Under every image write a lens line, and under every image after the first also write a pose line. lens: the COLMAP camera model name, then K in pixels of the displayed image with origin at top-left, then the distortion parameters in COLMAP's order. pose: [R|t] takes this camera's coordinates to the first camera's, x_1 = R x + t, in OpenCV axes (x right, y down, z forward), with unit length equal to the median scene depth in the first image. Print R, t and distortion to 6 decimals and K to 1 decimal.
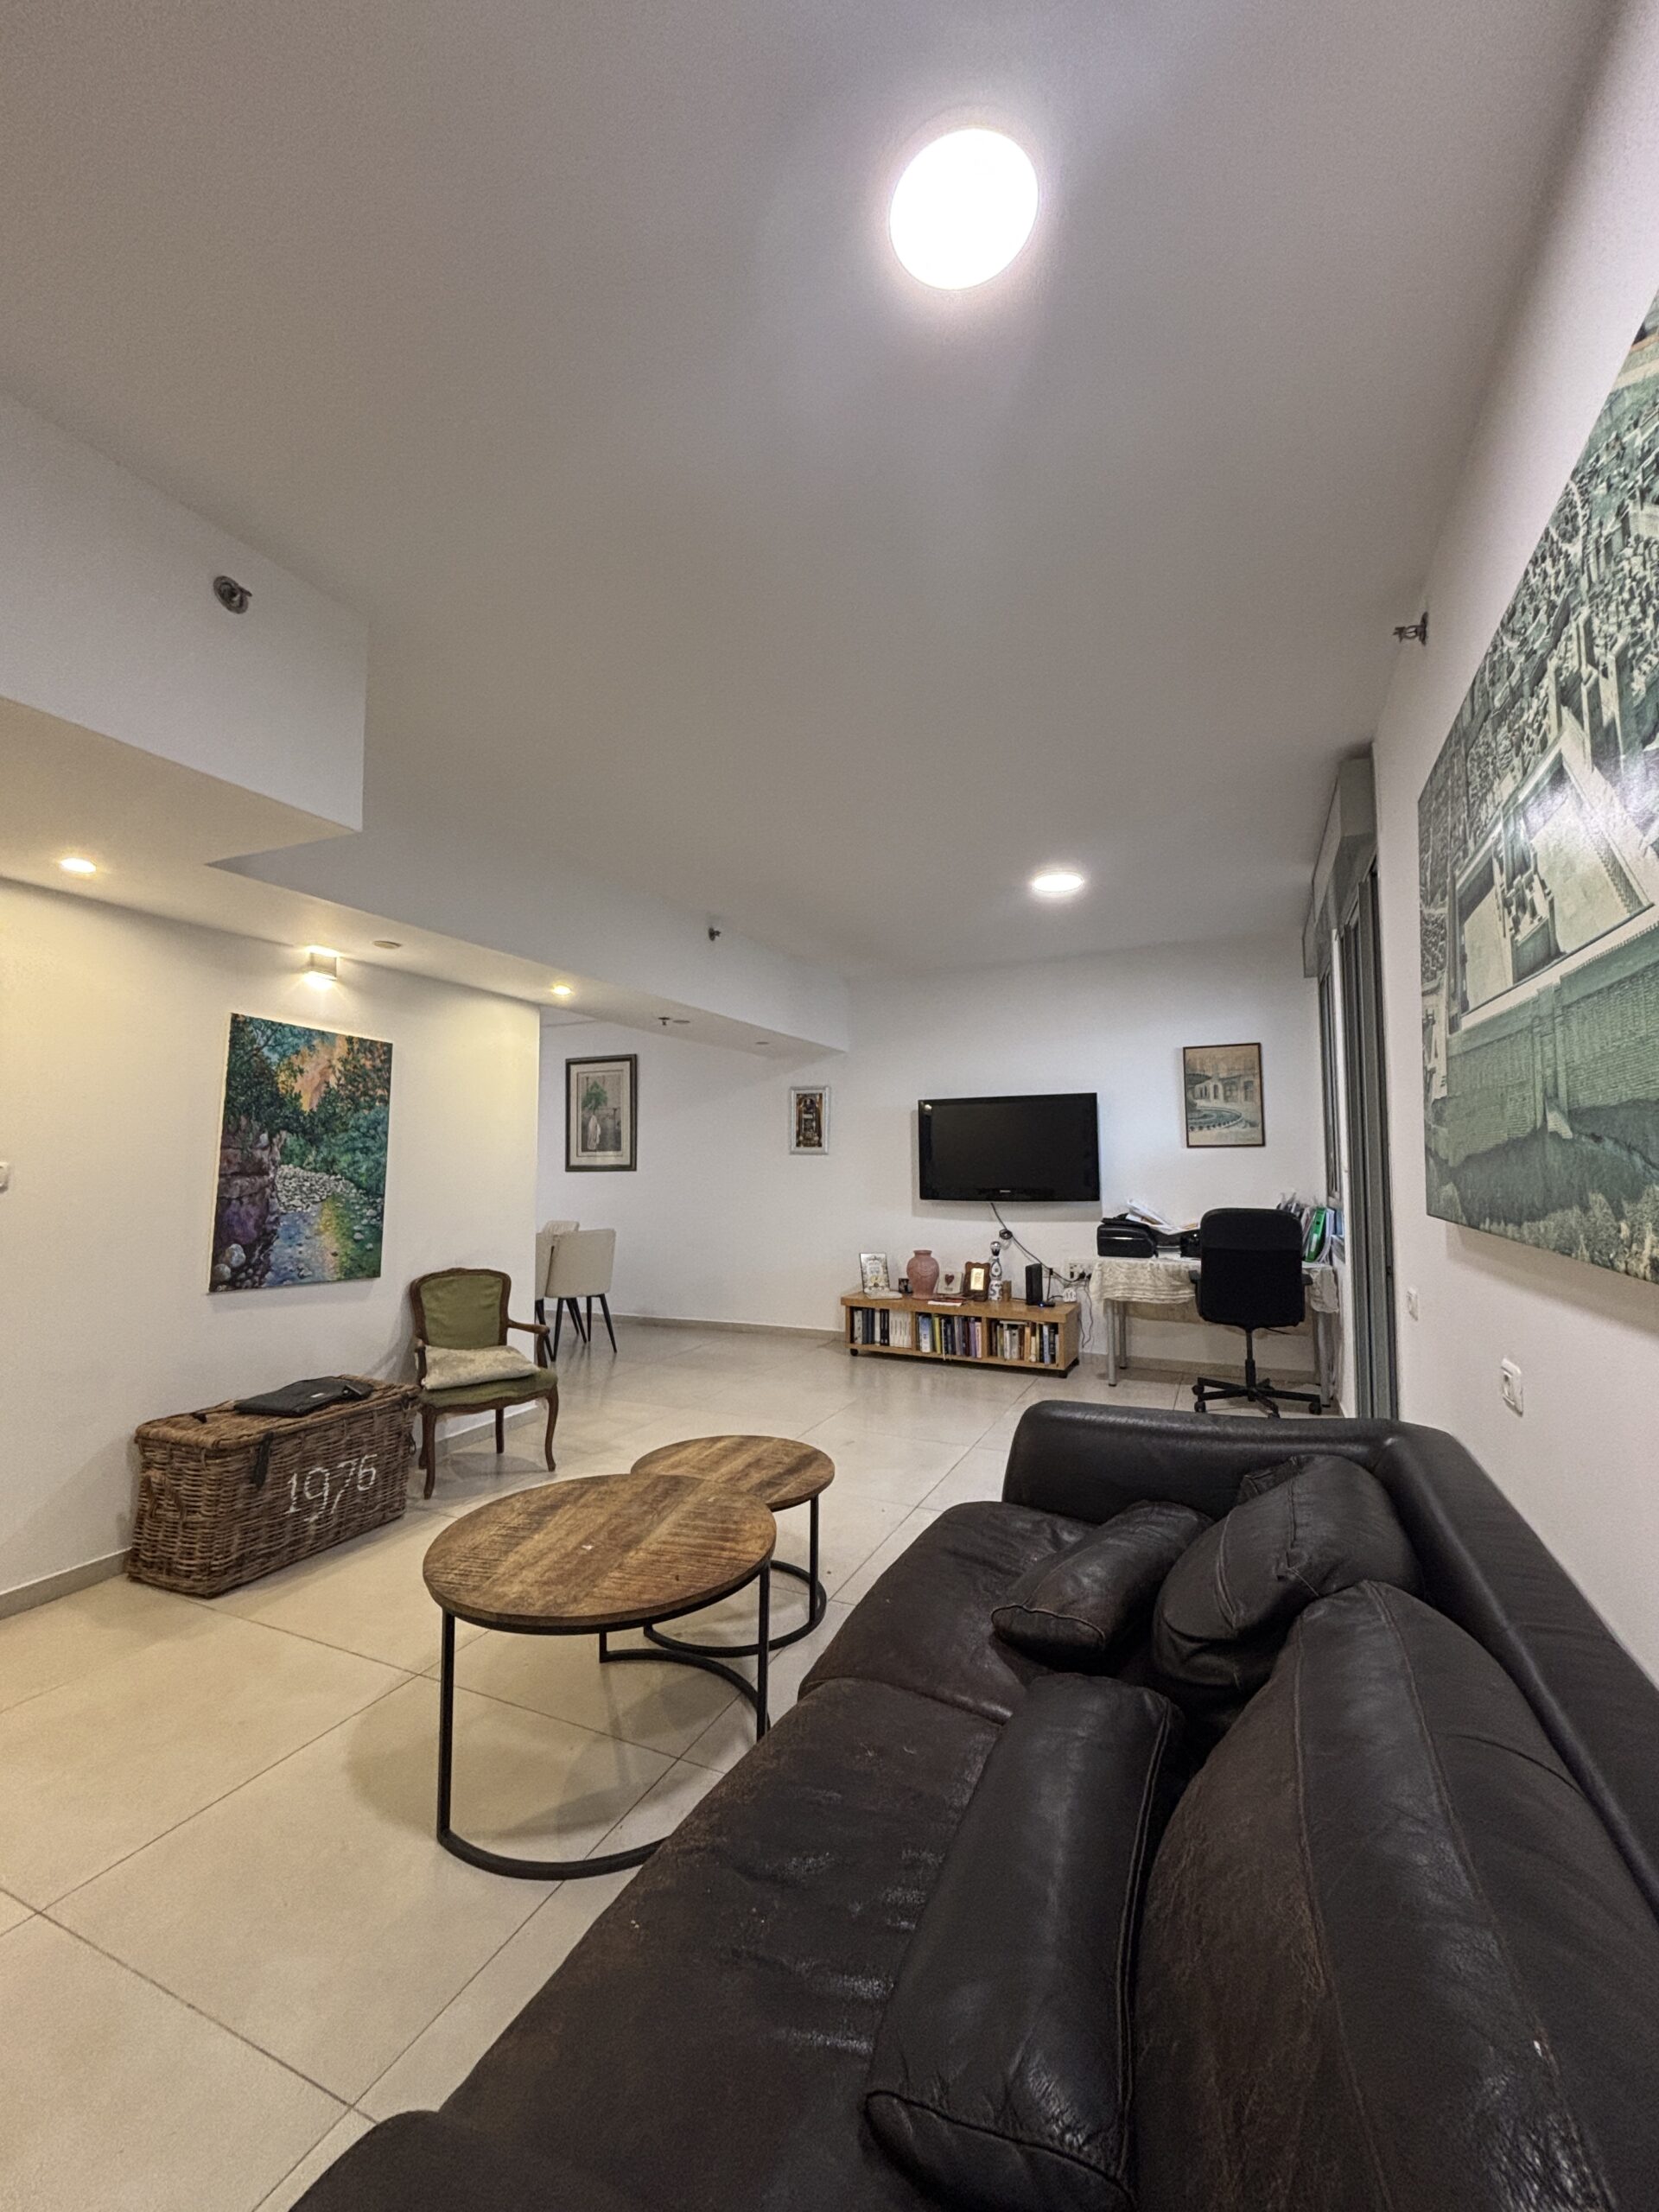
lens RADIAL K [[896.3, 0, 822.6], [0, 896.3, 1103.8], [0, 0, 1]] dist [0.008205, -0.000156]
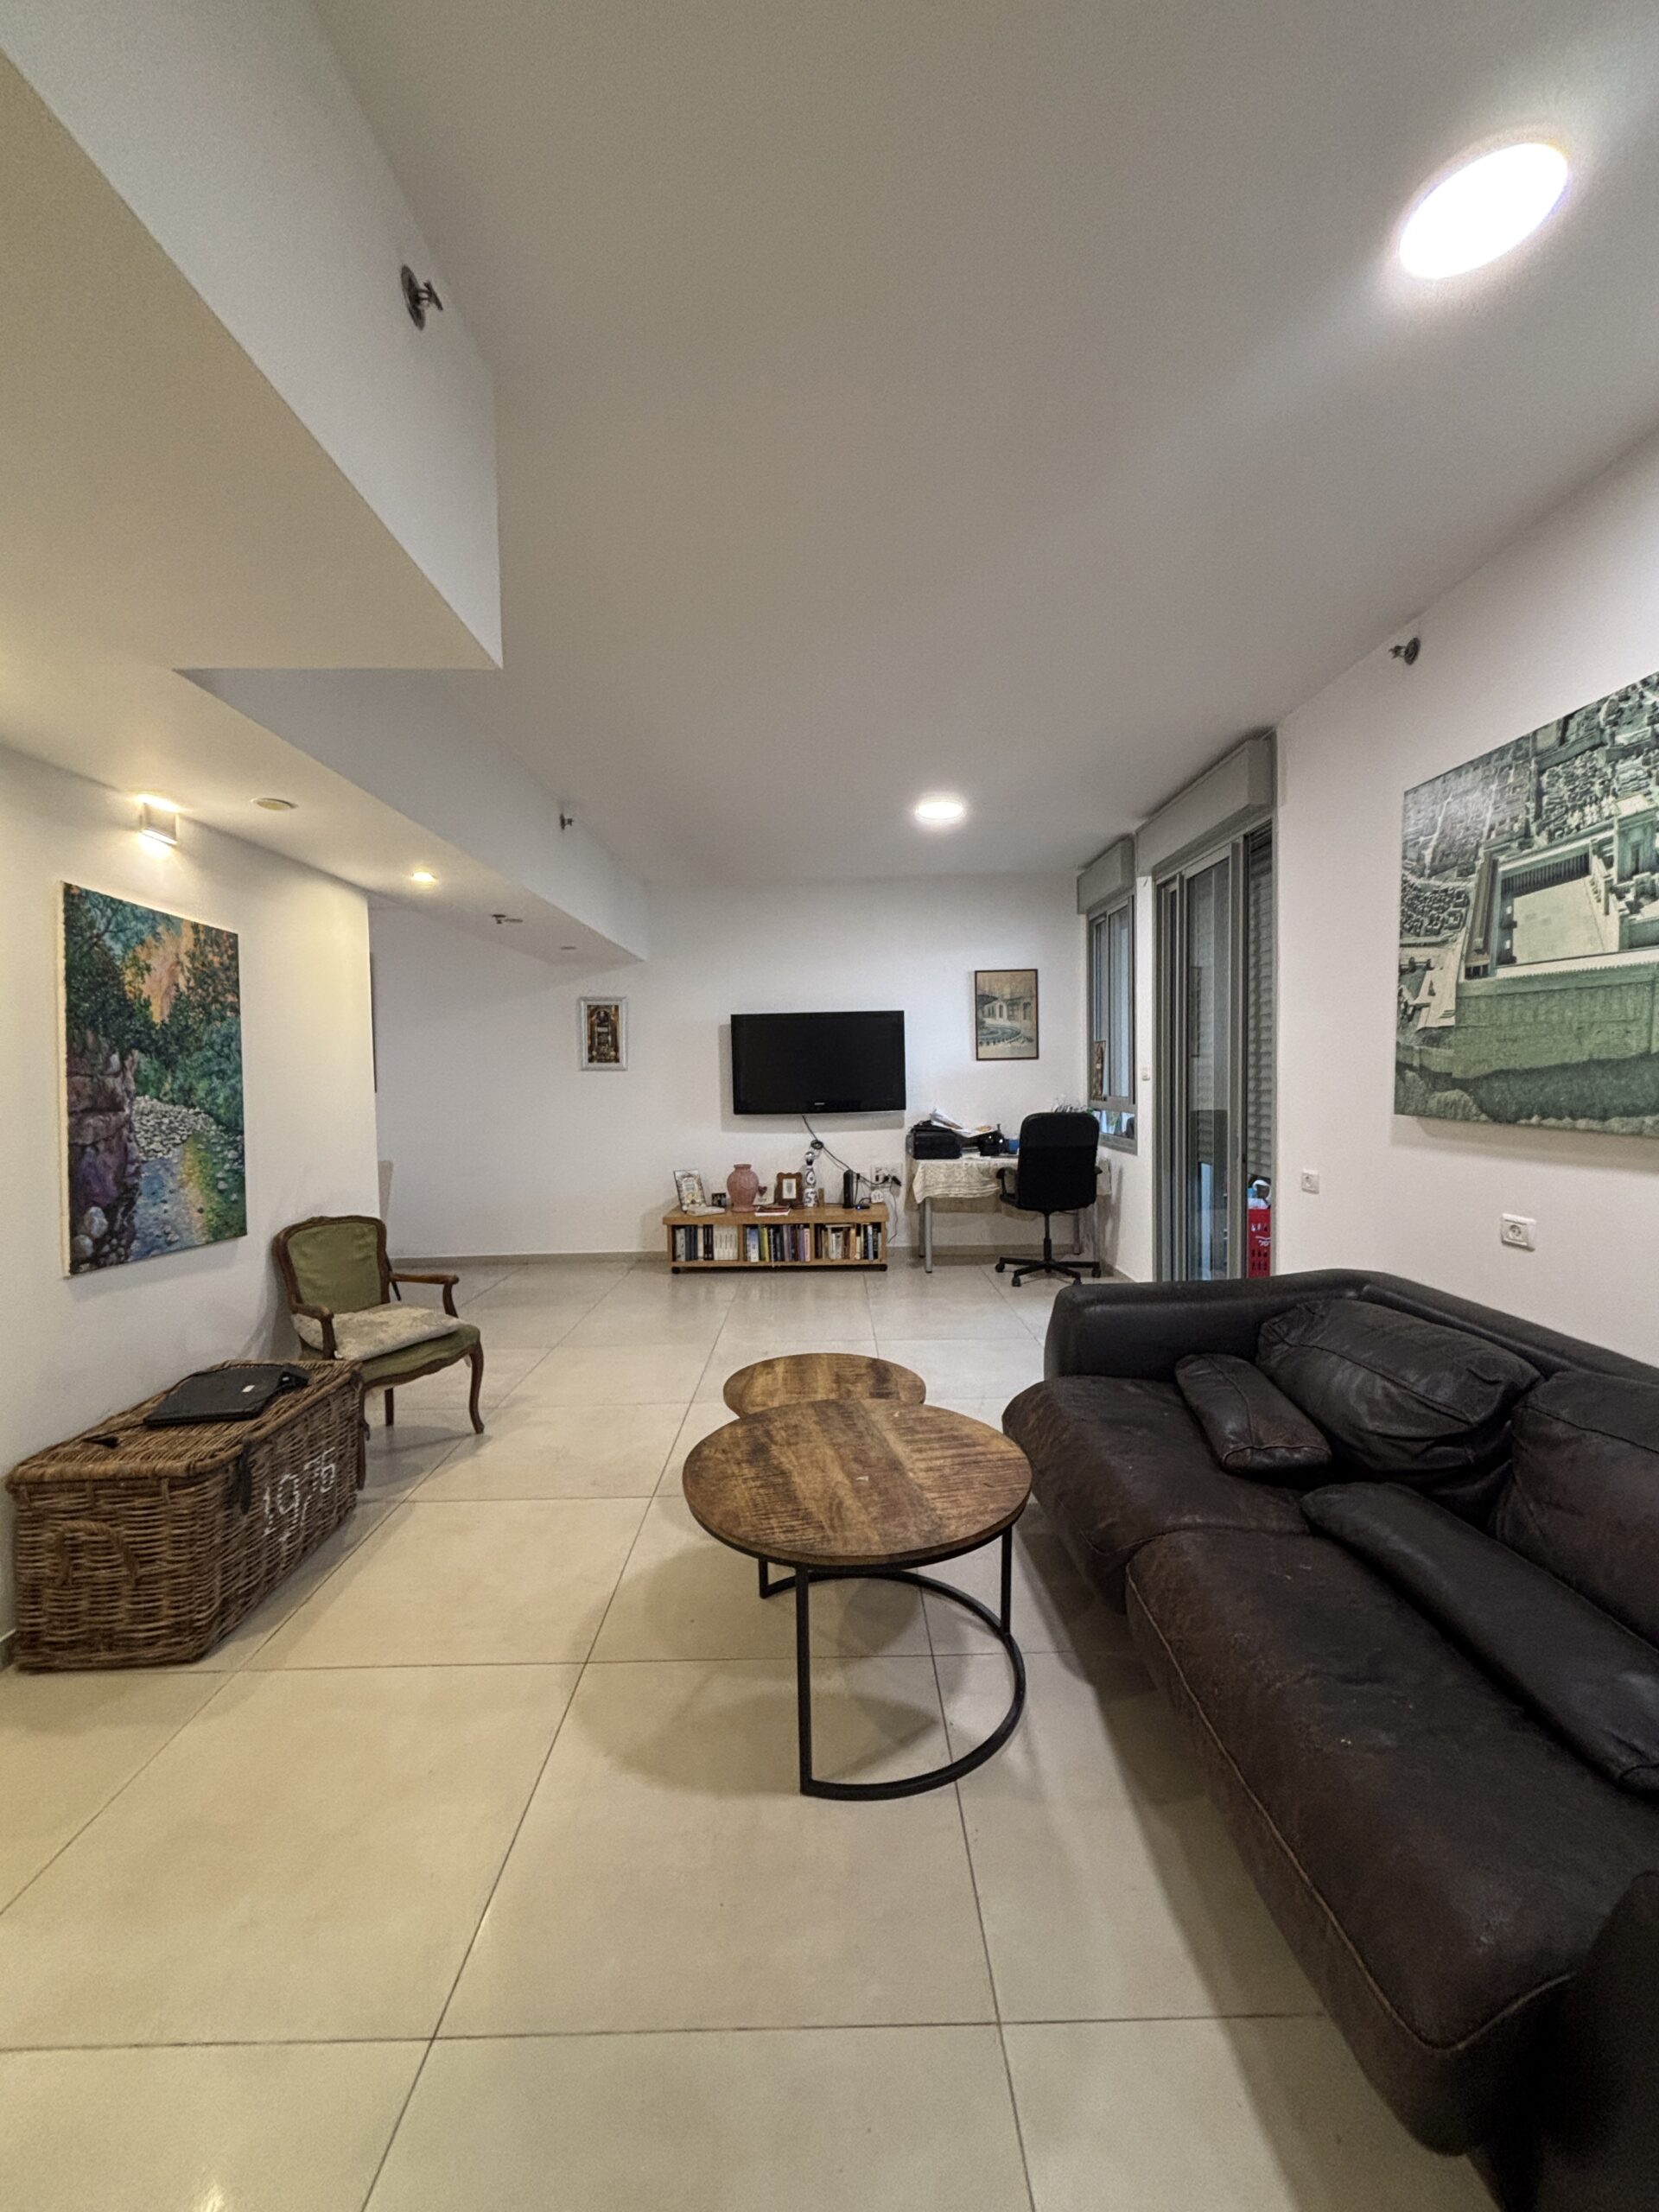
lens RADIAL K [[896.3, 0, 826.7], [0, 896.3, 1102.3], [0, 0, 1]] dist [0.008205, -0.000156]
pose [[0.905481, -0.027856, 0.423471, -0.370242], [-0.013695, 0.995406, 0.094761, -0.004457], [-0.424165, -0.091604, 0.900940, 0.089879]]
